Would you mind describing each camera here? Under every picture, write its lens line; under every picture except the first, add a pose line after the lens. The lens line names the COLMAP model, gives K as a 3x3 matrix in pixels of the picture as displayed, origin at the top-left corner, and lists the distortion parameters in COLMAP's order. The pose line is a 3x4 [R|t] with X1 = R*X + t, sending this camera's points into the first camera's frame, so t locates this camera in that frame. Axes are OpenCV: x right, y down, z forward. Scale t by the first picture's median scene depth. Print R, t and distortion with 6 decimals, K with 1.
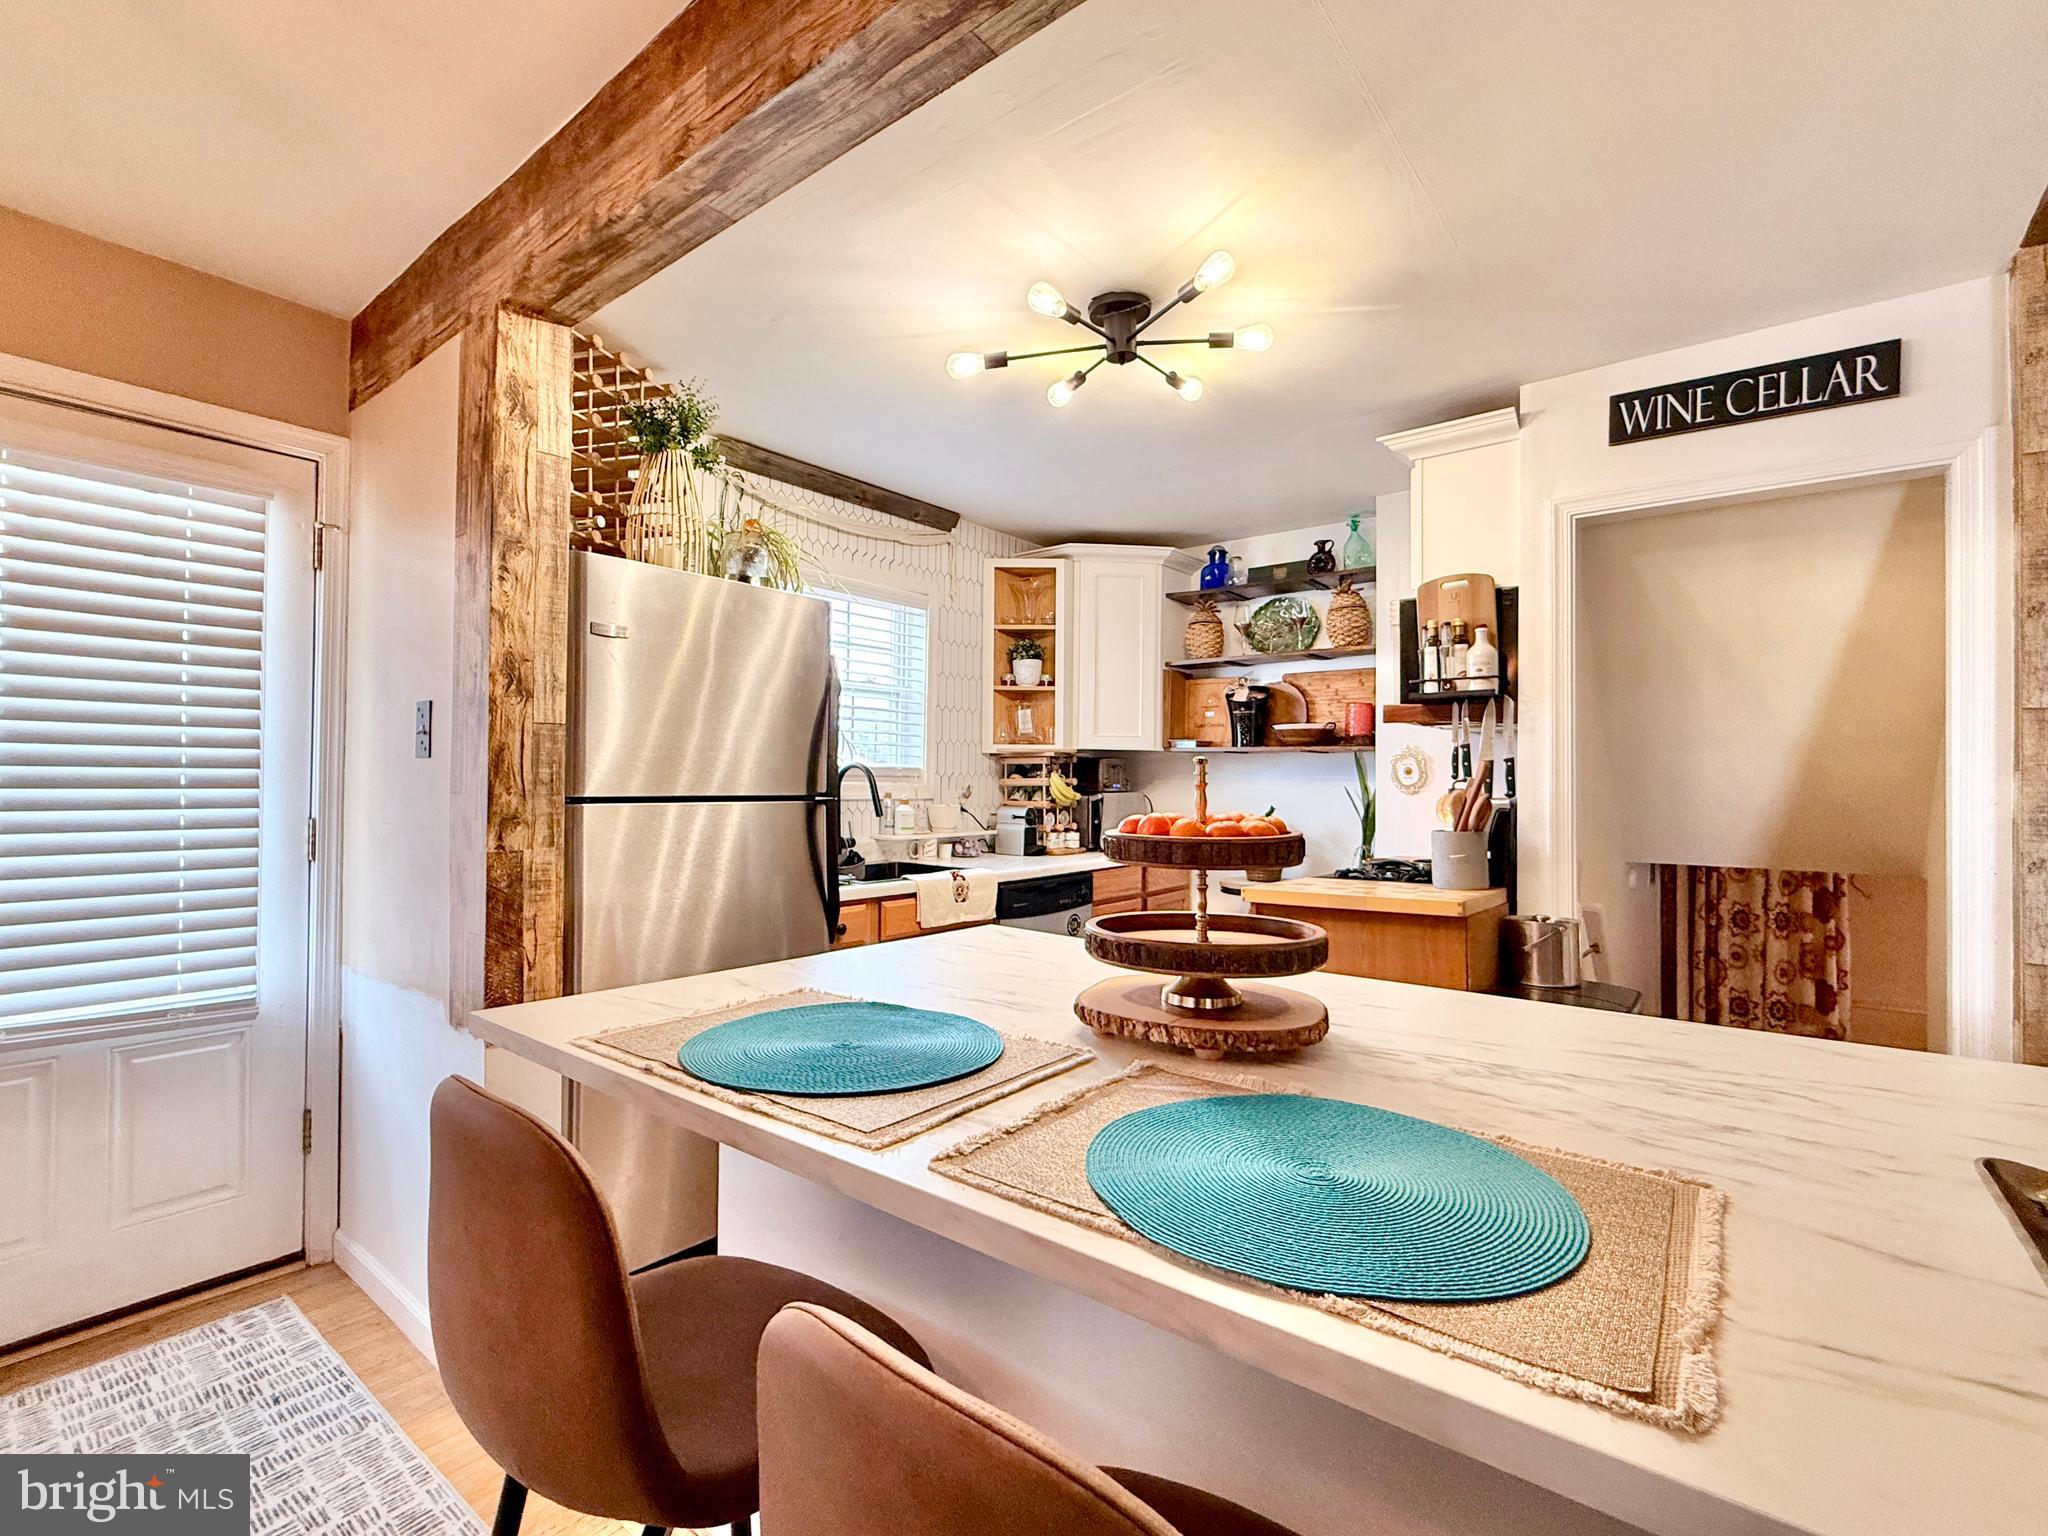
lens RADIAL K [[929.9, 0, 1023.3], [0, 929.9, 774.0], [0, 0, 1]] dist [-0.001138, -0.000587]
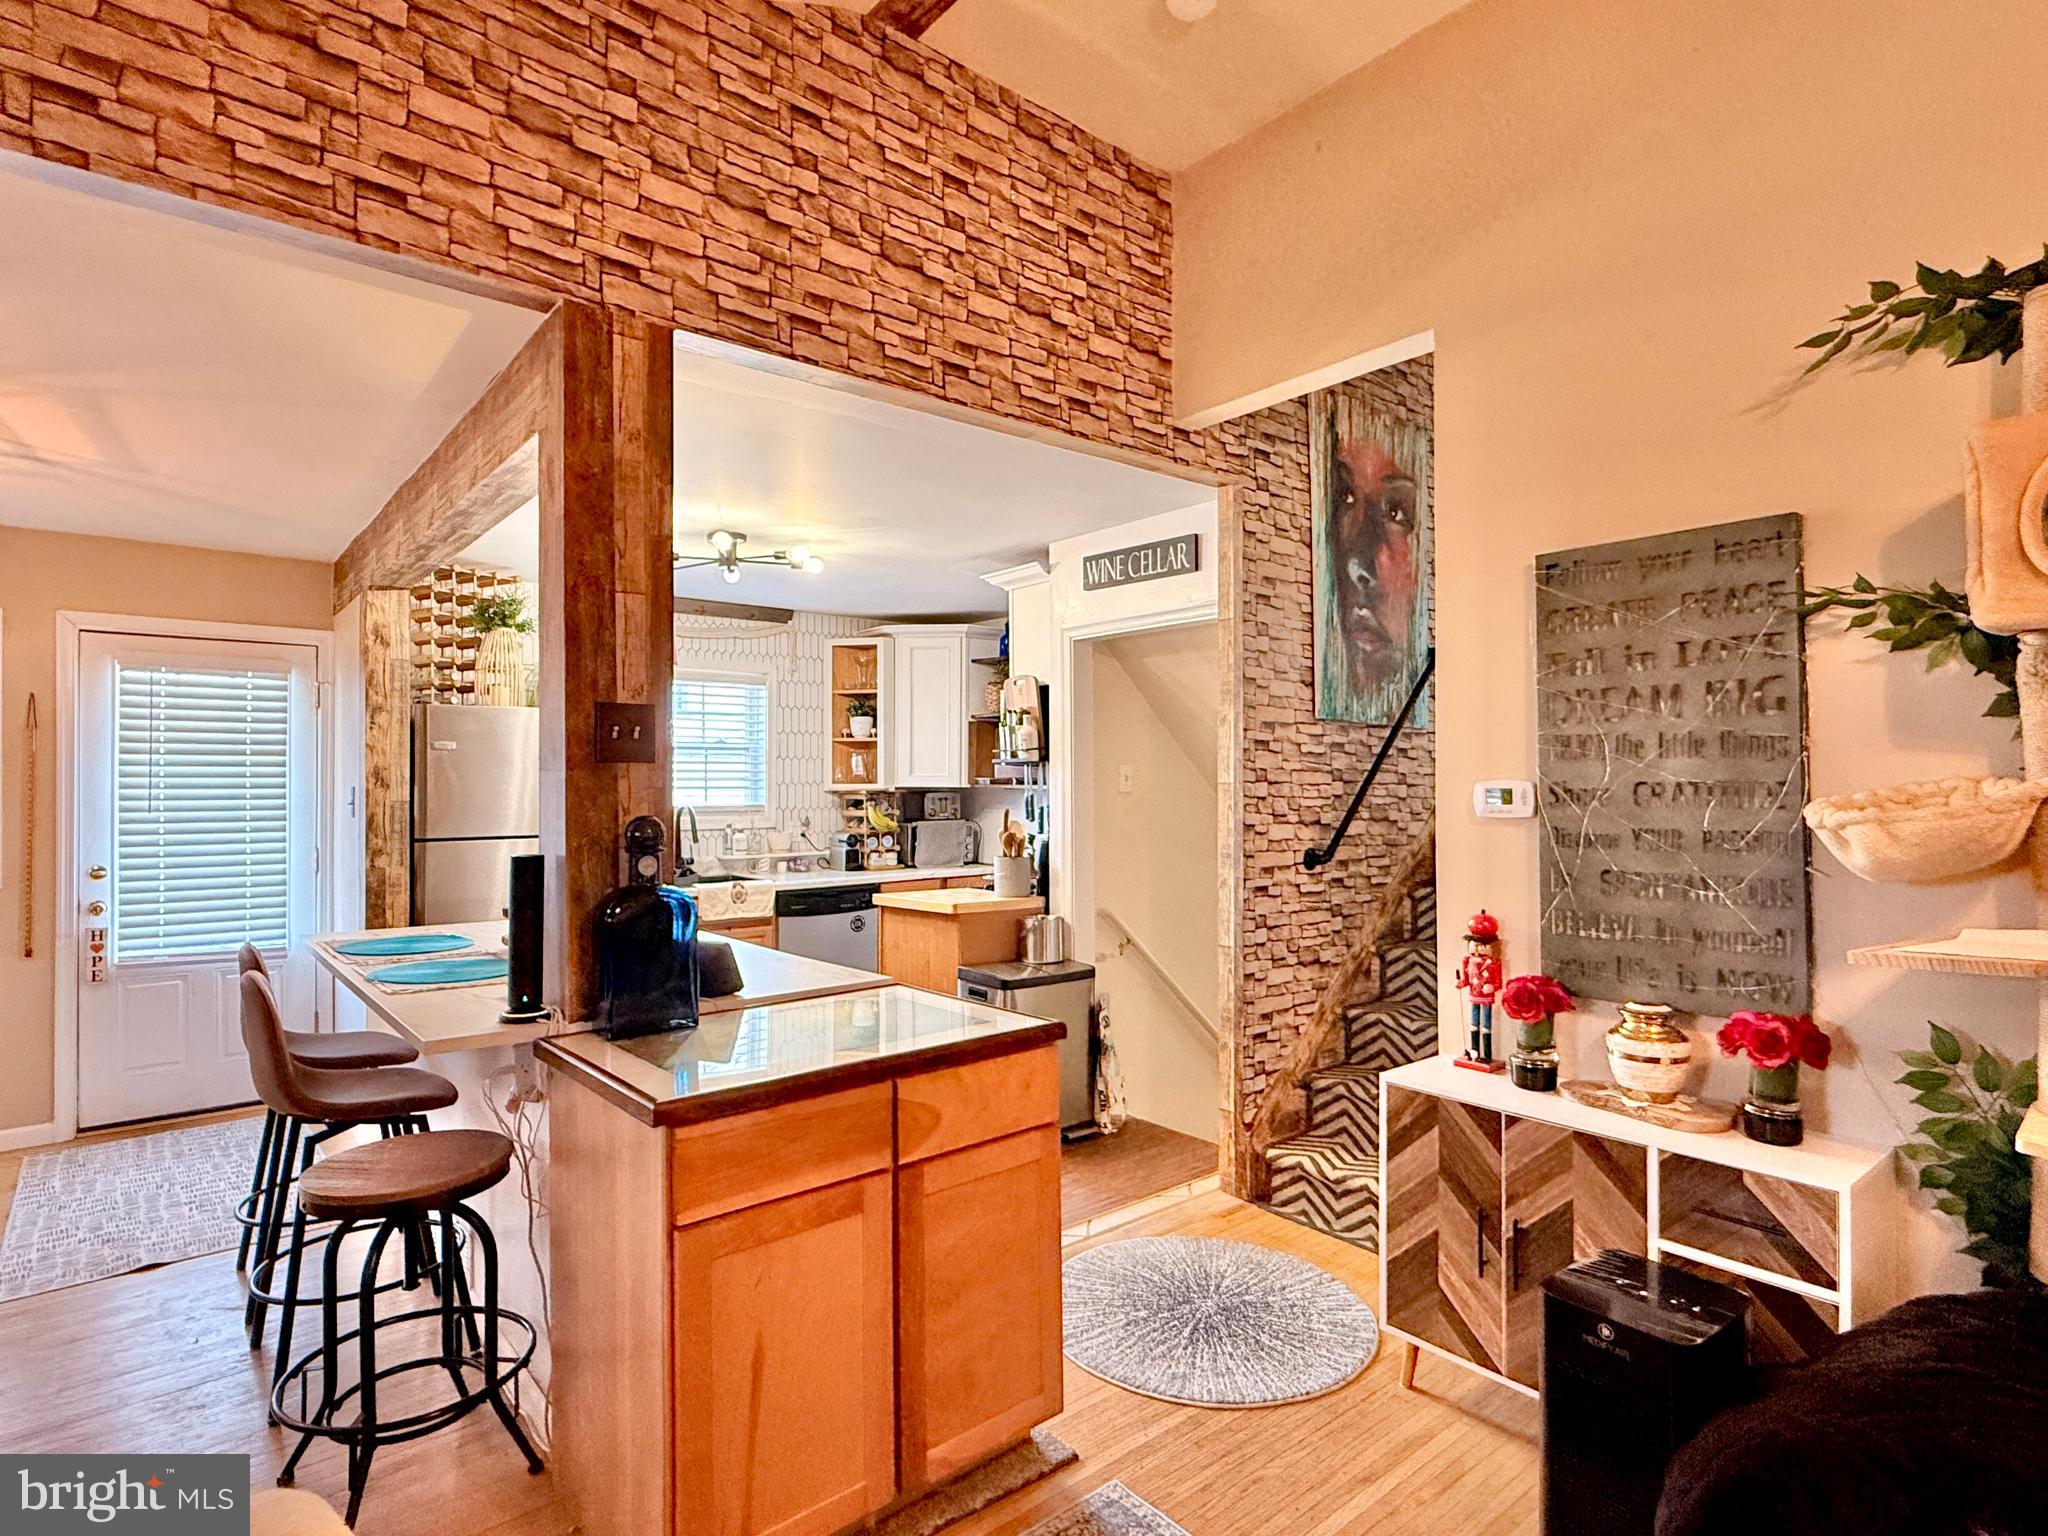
lens RADIAL K [[1059.3, 0, 1023.3], [0, 1059.3, 775.4], [0, 0, 1]] dist [-0.003322, 0.000414]
pose [[0.979406, -0.011742, -0.201561, 0.554305], [0.011930, 0.999929, -0.000282, -0.042765], [0.201550, -0.002129, 0.979476, -0.405735]]
